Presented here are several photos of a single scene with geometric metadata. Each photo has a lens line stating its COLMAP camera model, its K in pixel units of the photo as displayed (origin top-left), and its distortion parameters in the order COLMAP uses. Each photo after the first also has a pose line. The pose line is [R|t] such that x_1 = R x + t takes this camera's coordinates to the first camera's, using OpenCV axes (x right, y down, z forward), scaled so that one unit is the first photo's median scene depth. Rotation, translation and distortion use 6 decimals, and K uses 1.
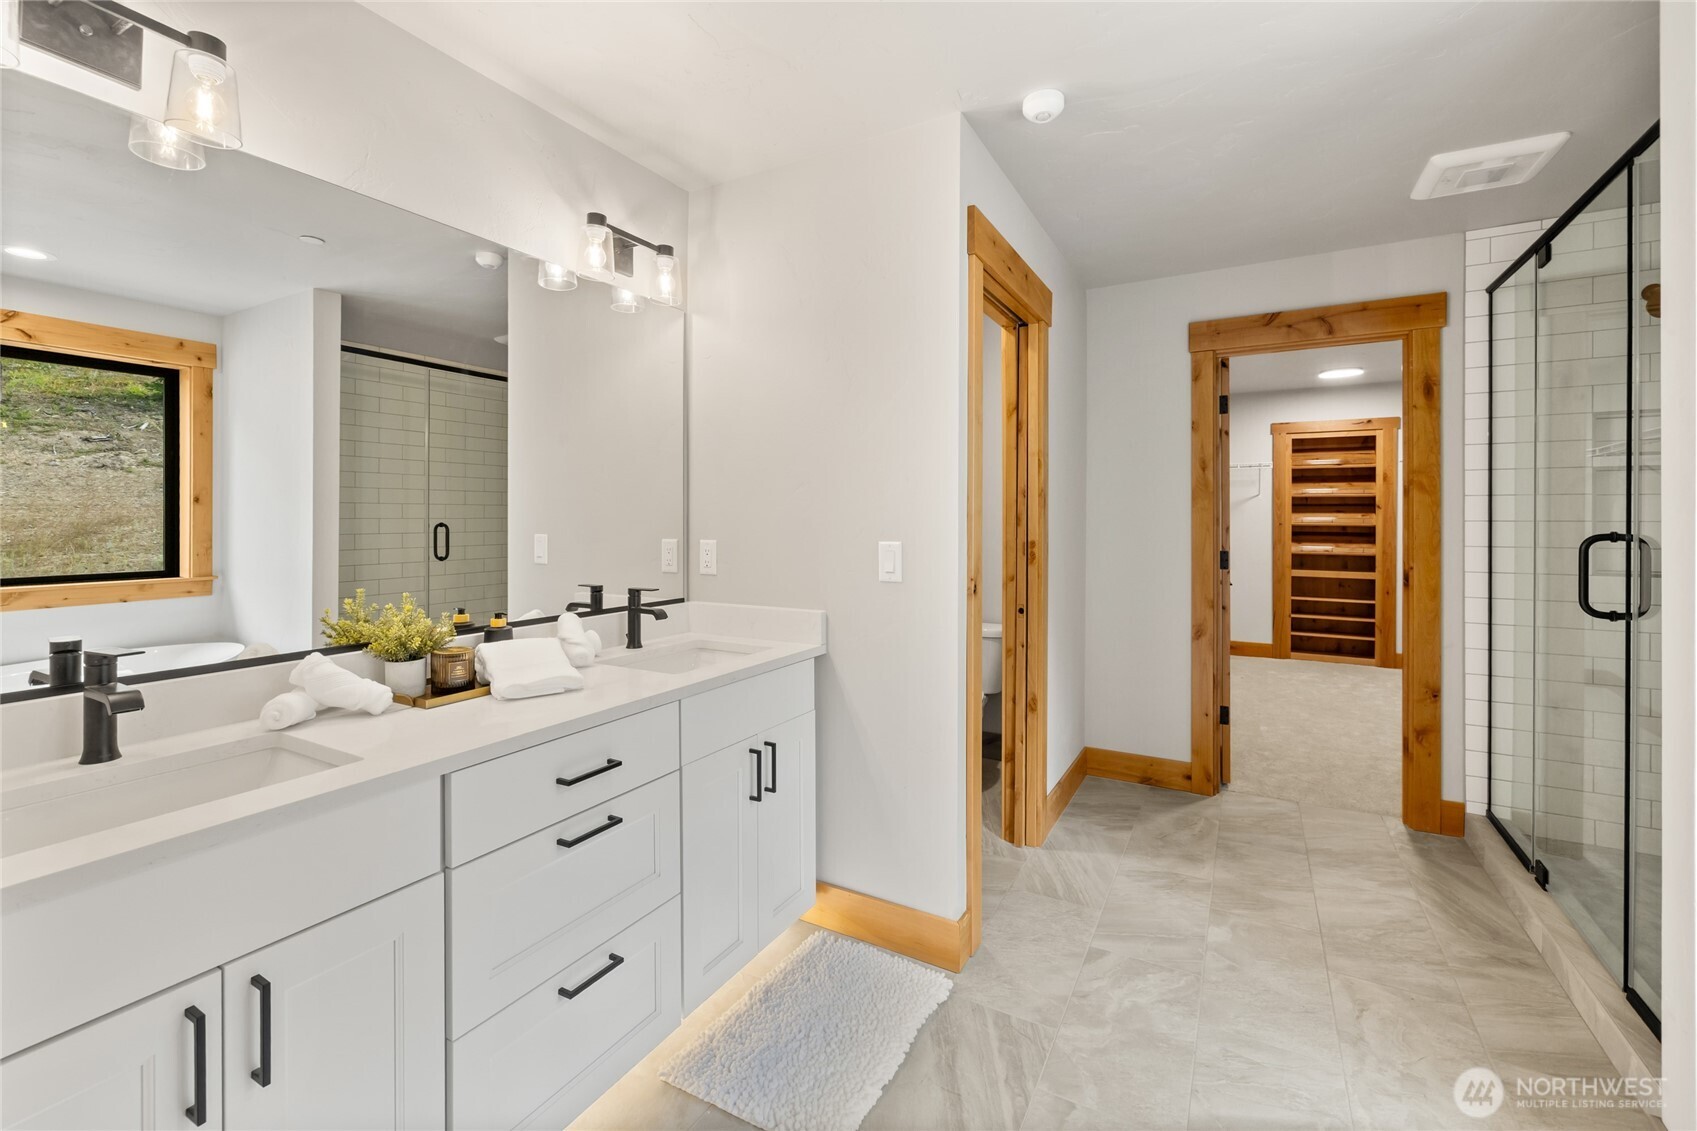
lens RADIAL K [[728.1, 0, 837.3], [0, 728.1, 517.3], [0, 0, 1]] dist [-0.000462, 0.000003]
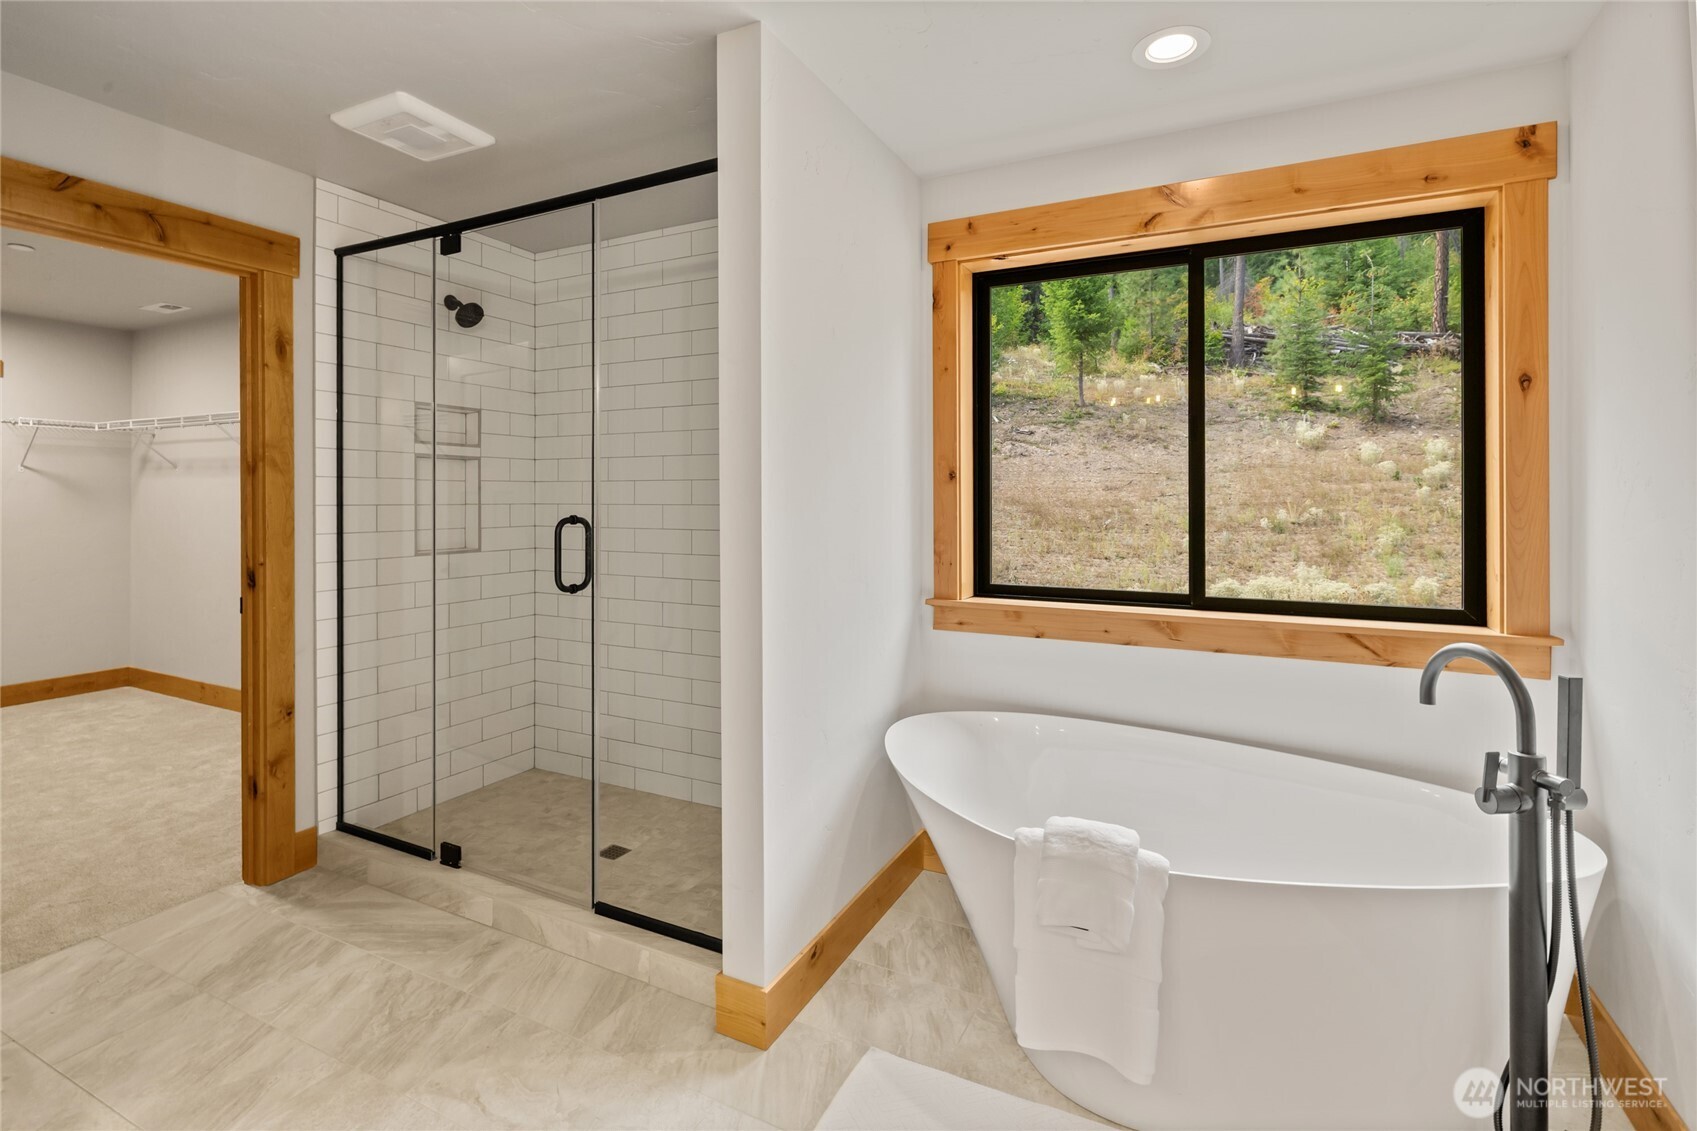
lens RADIAL K [[791.3, 0, 841.9], [0, 791.3, 494.7], [0, 0, 1]] dist [-0.003989, -0.000996]
pose [[-0.062889, 0.002168, 0.998018, -0.065525], [0.000064, 0.999998, -0.002168, -0.002824], [-0.998021, -0.000073, -0.062889, 0.210753]]
